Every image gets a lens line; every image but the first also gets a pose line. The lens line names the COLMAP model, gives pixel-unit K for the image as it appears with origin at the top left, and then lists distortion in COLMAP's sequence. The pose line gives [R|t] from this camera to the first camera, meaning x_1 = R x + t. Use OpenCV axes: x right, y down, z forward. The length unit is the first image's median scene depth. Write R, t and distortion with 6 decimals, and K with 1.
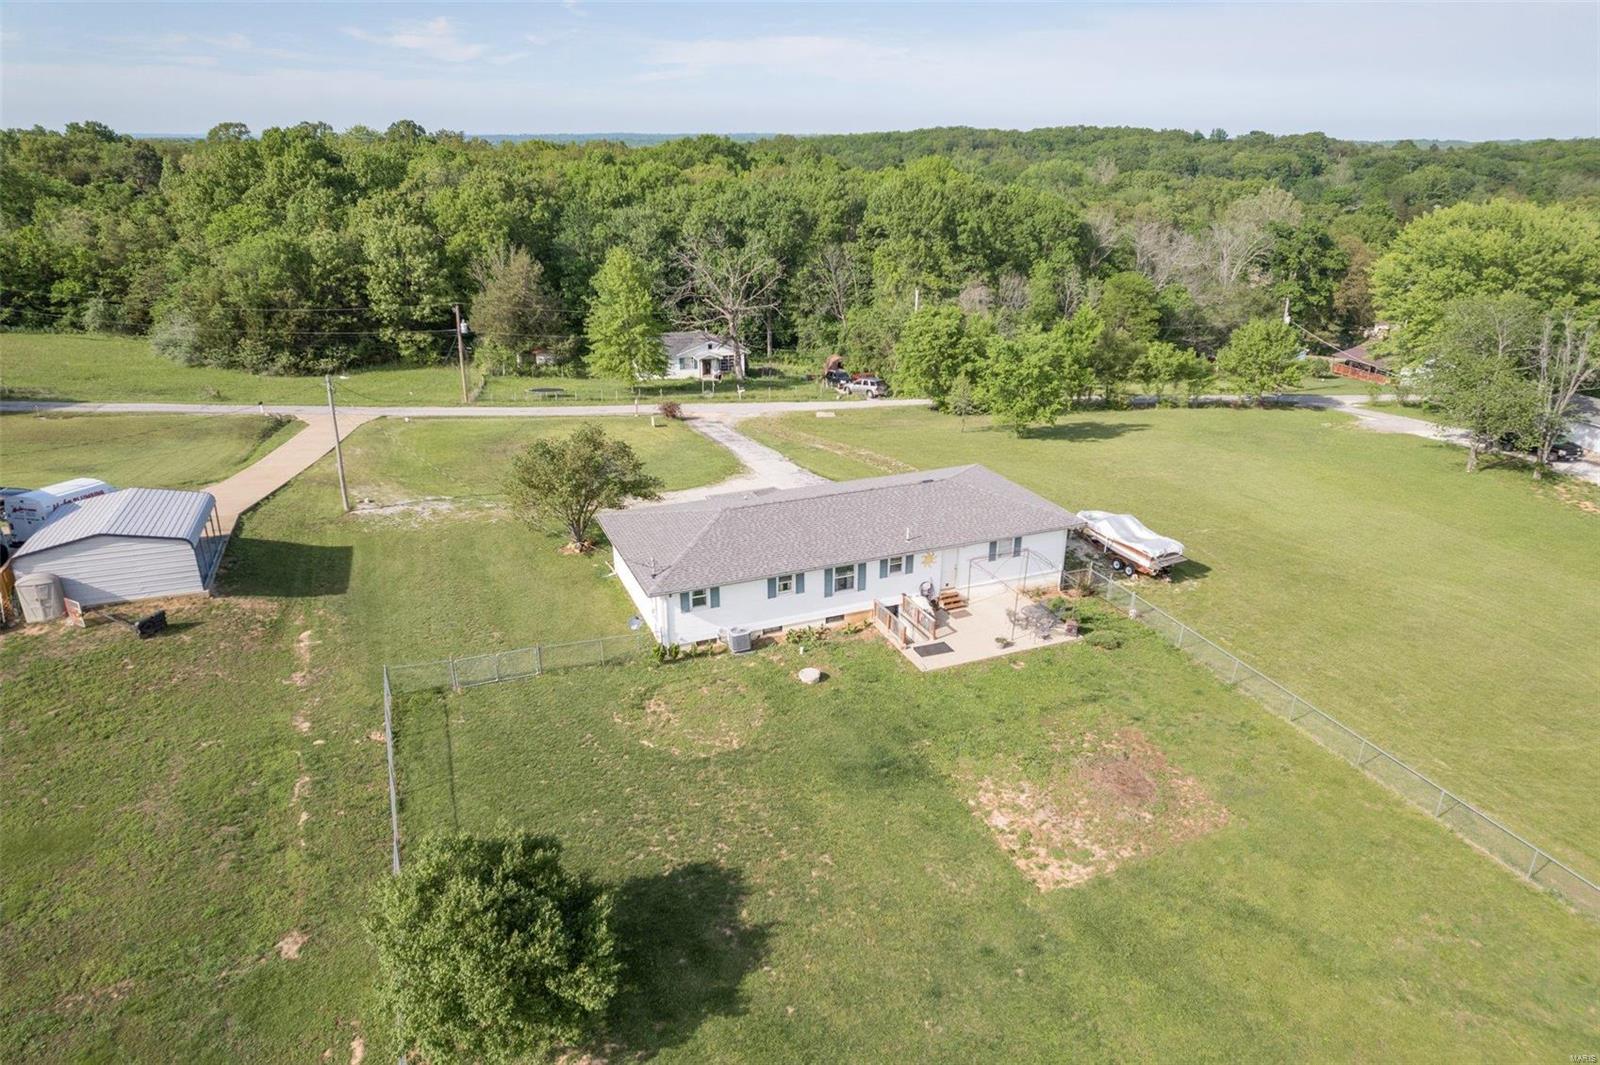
lens RADIAL K [[1024.0, 0, 802.7], [0, 1024.0, 533.7], [0, 0, 1]] dist [-0.078796, 0.069211]
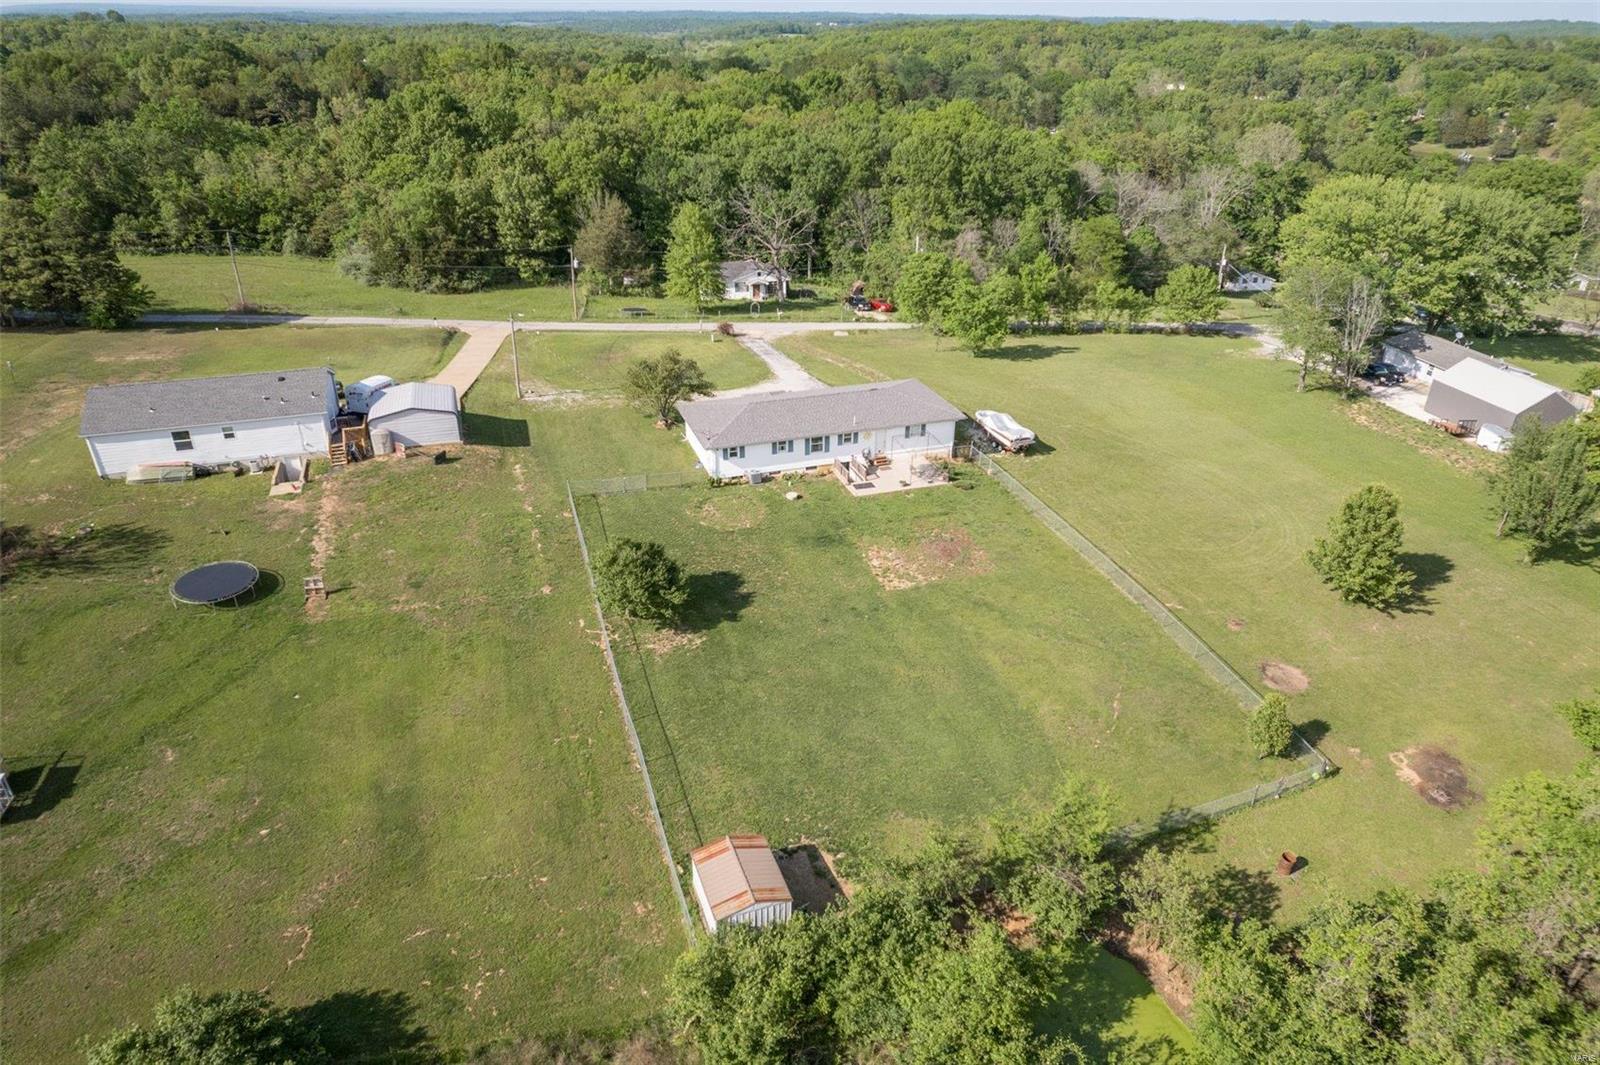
lens RADIAL K [[1028.7, 0, 800.0], [0, 1028.7, 532.5], [0, 0, 1]] dist [-0.077832, 0.067955]
pose [[0.997593, 0.034814, -0.059964, 0.061006], [-0.028571, 0.994375, 0.101989, 0.007210], [0.063178, -0.100030, 0.992977, -0.379587]]
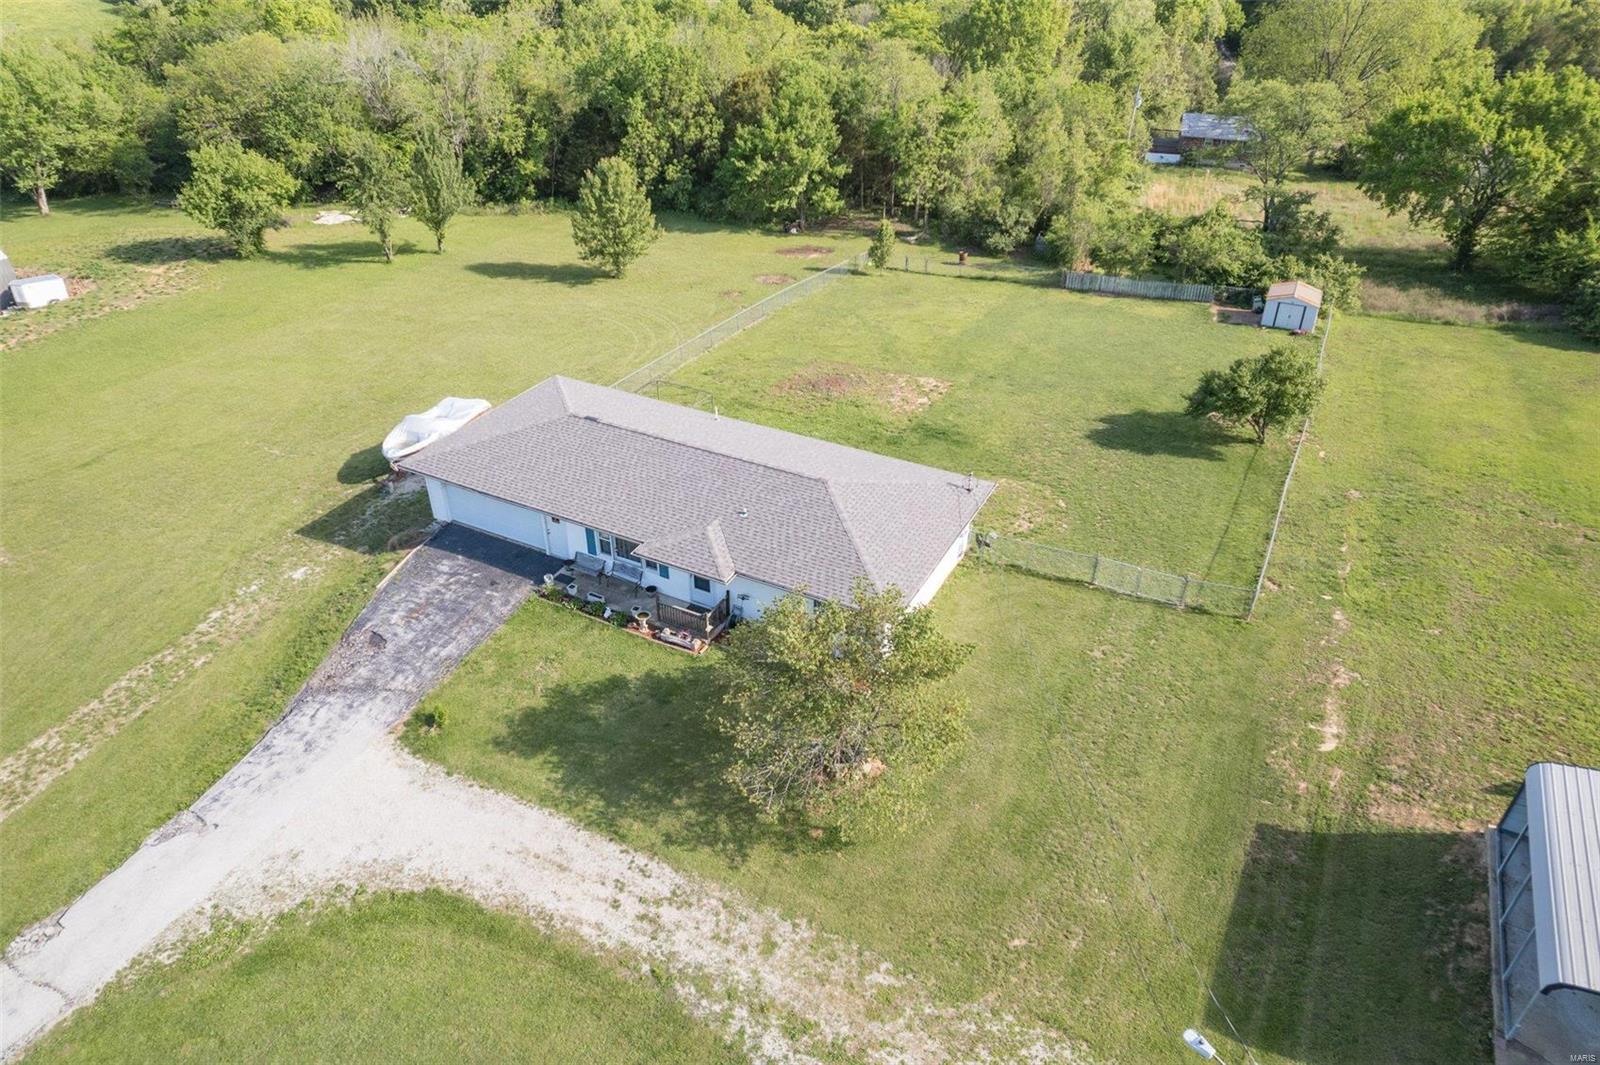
lens RADIAL K [[1024.0, 0, 802.7], [0, 1024.0, 533.7], [0, 0, 1]] dist [-0.078796, 0.069211]
pose [[-0.636102, -0.425019, 0.643998, -0.304793], [0.274884, 0.655039, 0.703820, -0.287025], [-0.720980, 0.624726, -0.299841, 0.650881]]
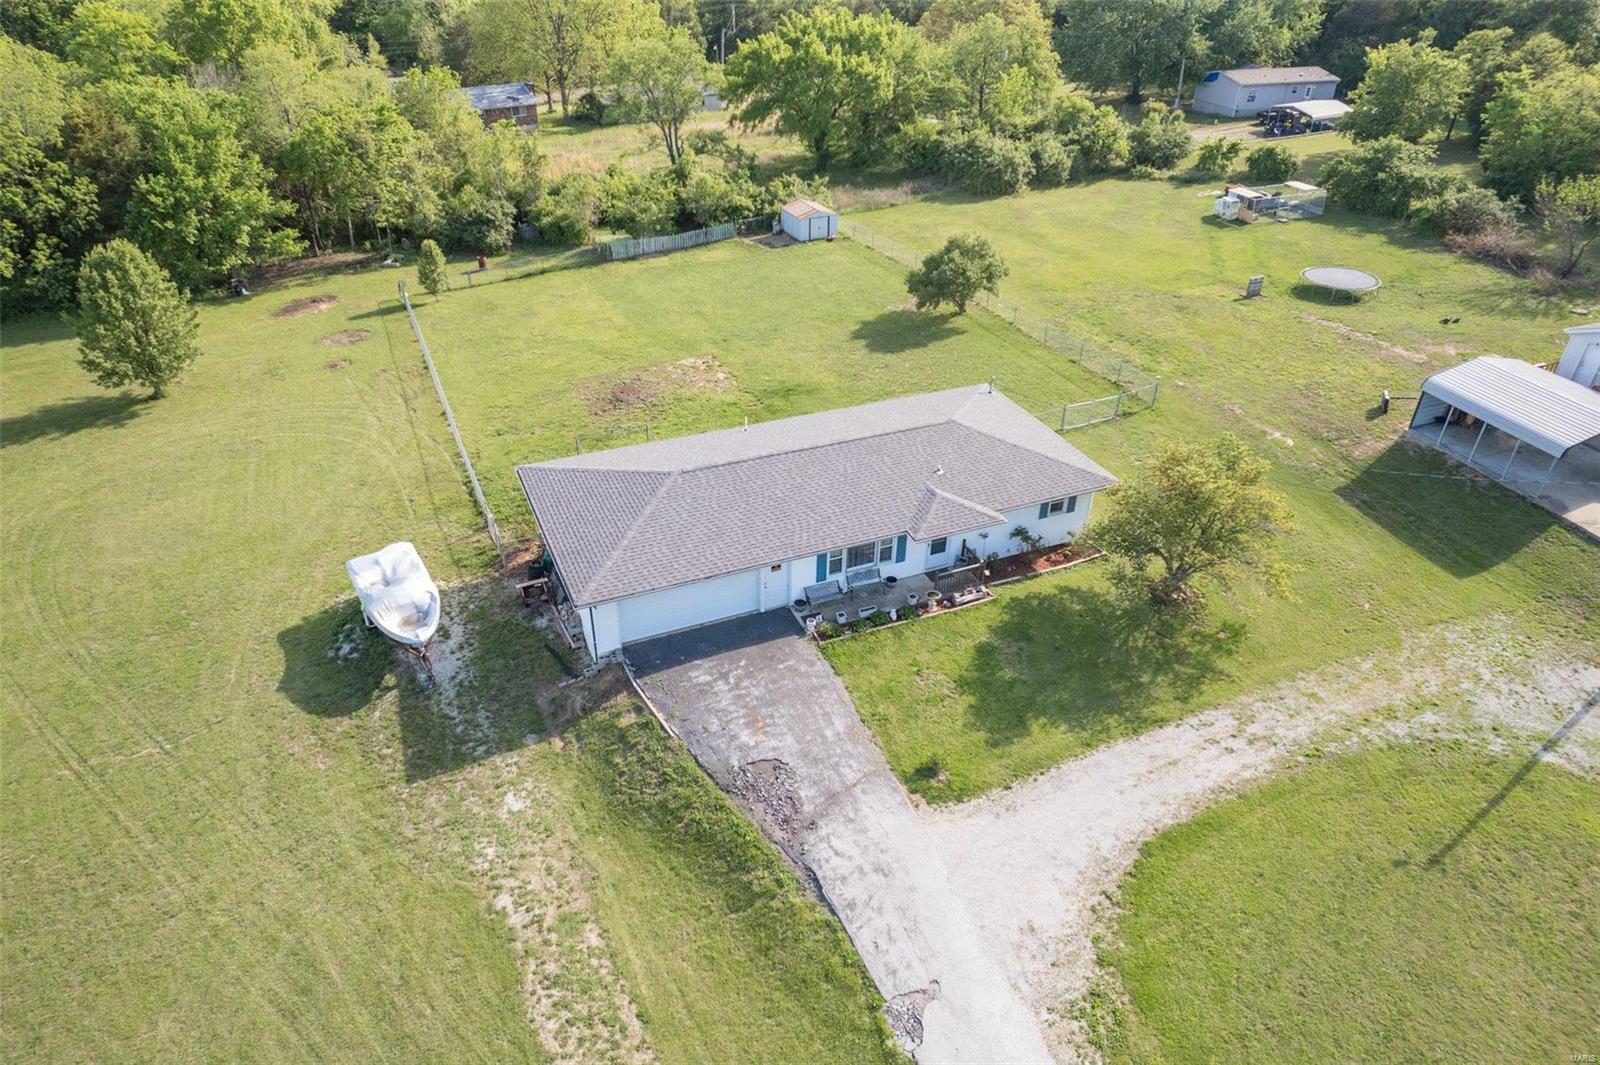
lens RADIAL K [[1052.1, 0, 801.3], [0, 1052.1, 538.3], [0, 0, 1]] dist [-0.077508, 0.069050]
pose [[-0.999557, -0.013282, -0.026622, 0.038425], [-0.029379, 0.581746, 0.812840, -0.356567], [0.004691, 0.813262, -0.581878, 0.821101]]
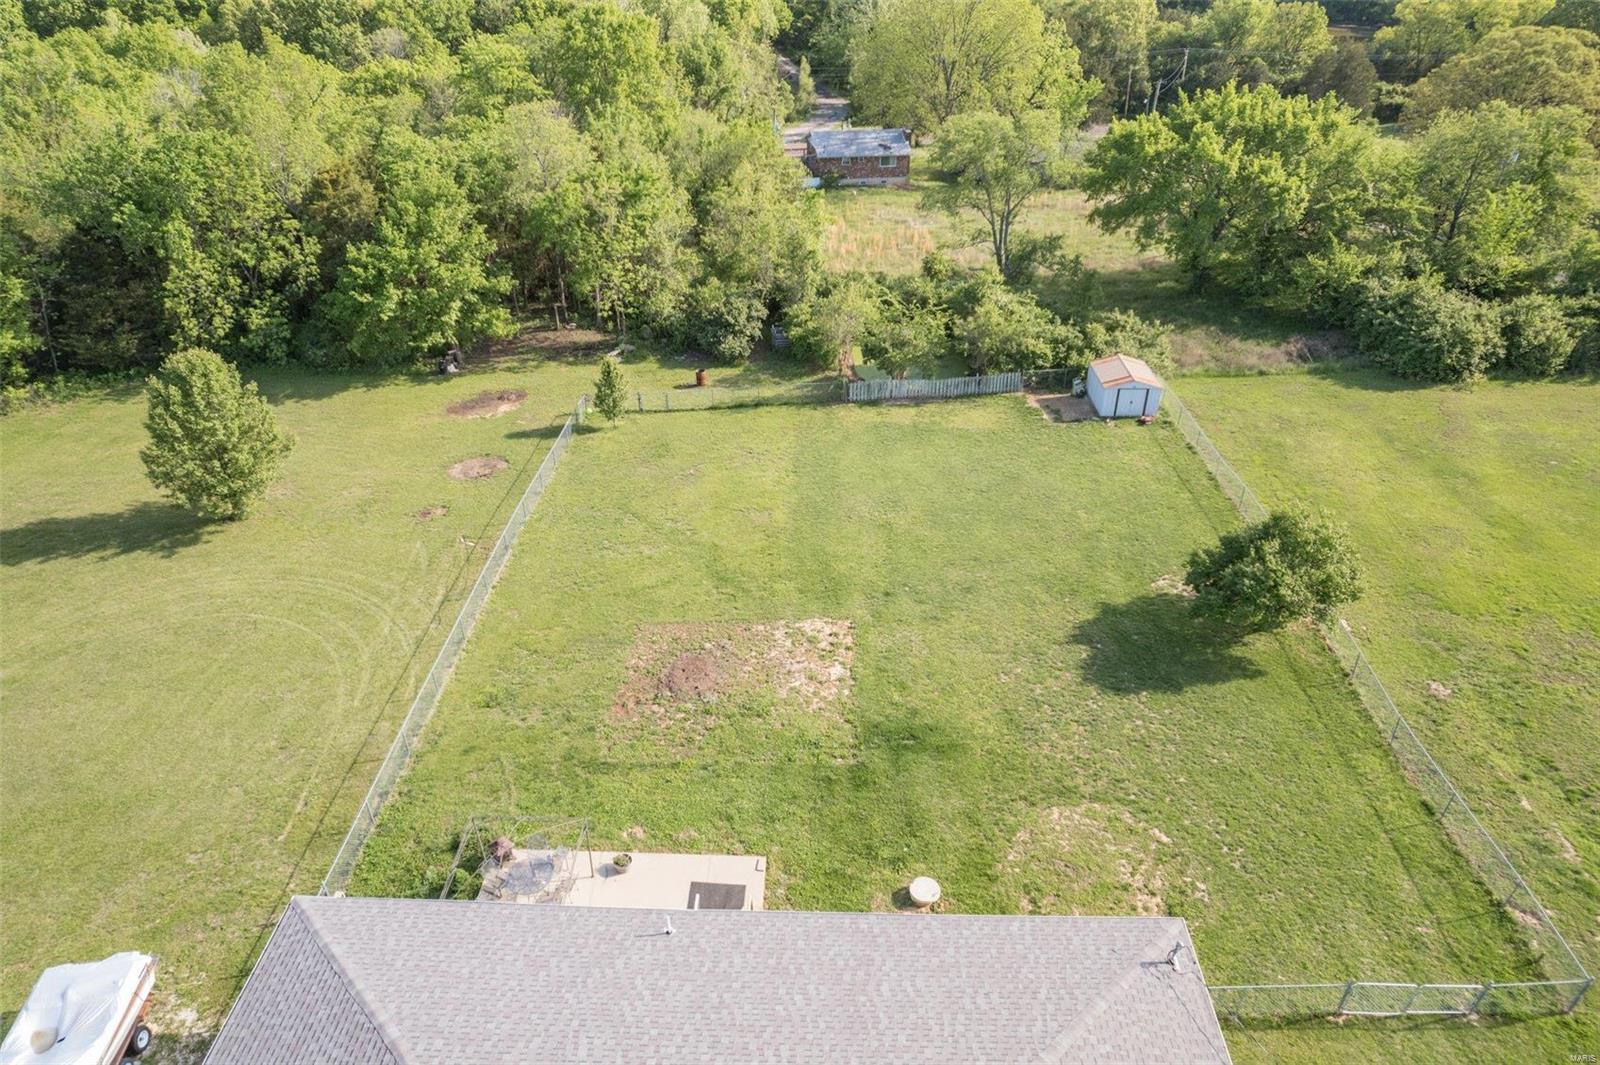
lens RADIAL K [[1024.0, 0, 802.7], [0, 1024.0, 533.7], [0, 0, 1]] dist [-0.078796, 0.069211]
pose [[-0.911150, -0.232057, 0.340521, -0.044011], [0.142703, 0.597534, 0.789043, -0.257356], [-0.386576, 0.767530, -0.511328, 0.544354]]
